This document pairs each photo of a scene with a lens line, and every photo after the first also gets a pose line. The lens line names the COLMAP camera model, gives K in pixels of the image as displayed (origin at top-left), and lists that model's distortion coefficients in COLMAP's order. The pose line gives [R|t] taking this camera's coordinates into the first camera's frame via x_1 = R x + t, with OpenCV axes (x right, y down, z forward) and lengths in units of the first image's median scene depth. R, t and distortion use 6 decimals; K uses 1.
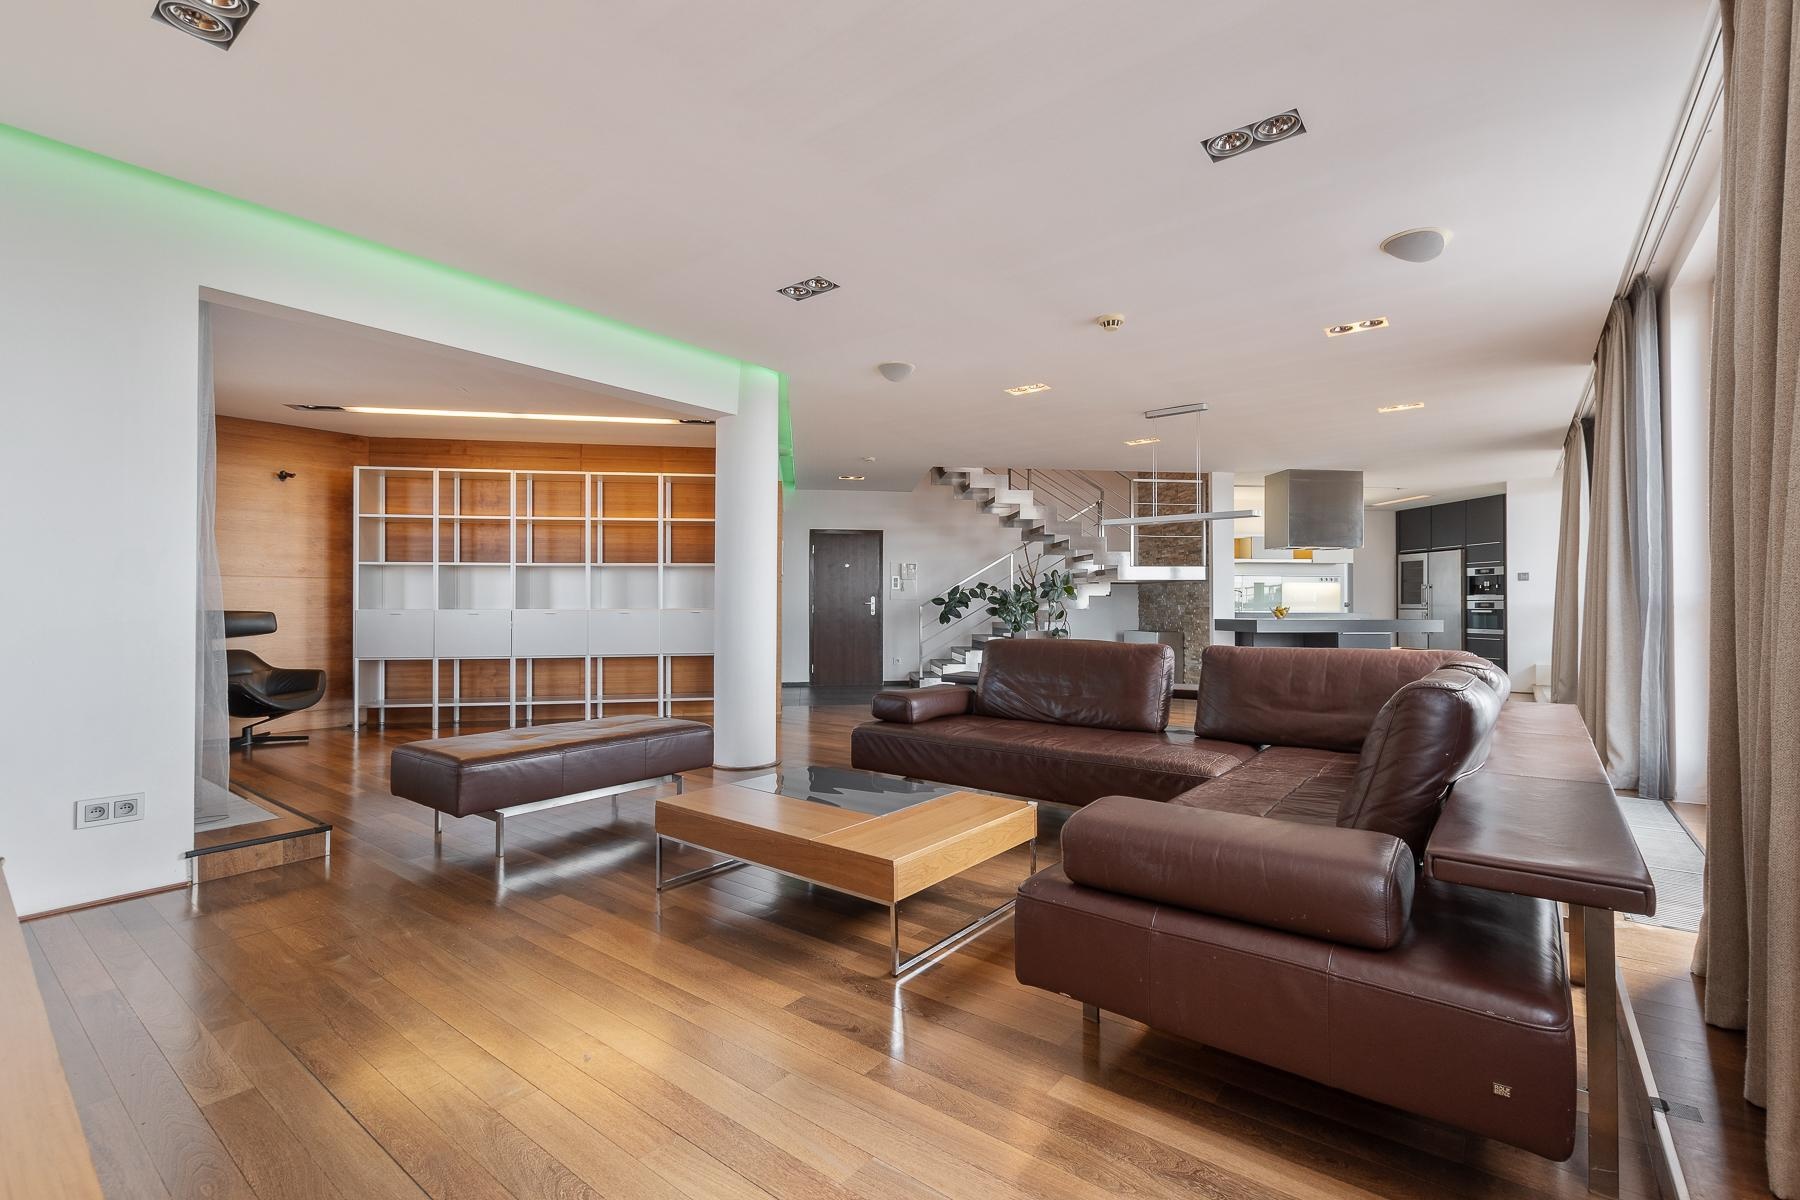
lens RADIAL K [[784.3, 0, 902.2], [0, 784.3, 595.5], [0, 0, 1]] dist [-0.001101, -0.000014]
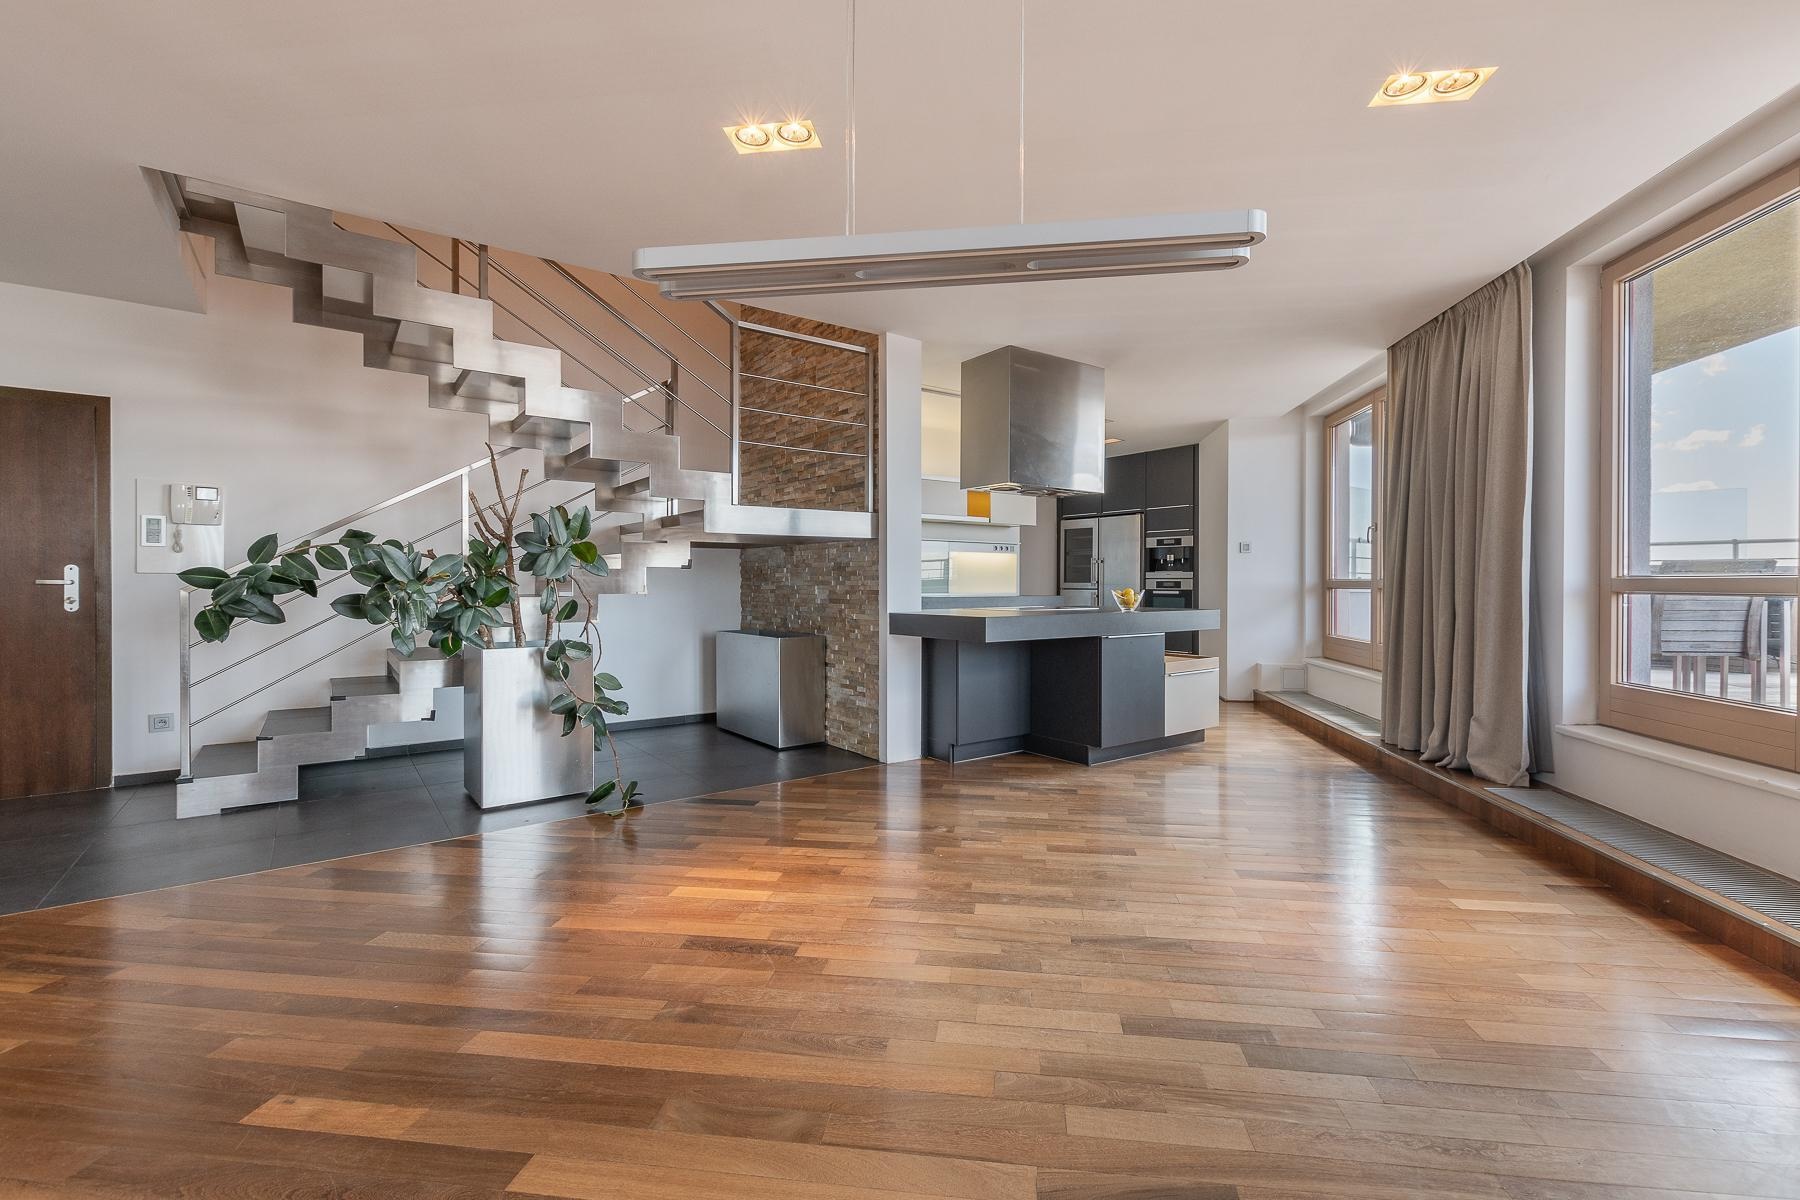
lens RADIAL K [[784.3, 0, 905.2], [0, 784.3, 582.1], [0, 0, 1]] dist [-0.001101, -0.000014]
pose [[0.875072, 0.000797, 0.483992, 0.141805], [-0.007919, 0.999888, 0.012672, 0.002157], [-0.483928, -0.014921, 0.874981, 0.491702]]
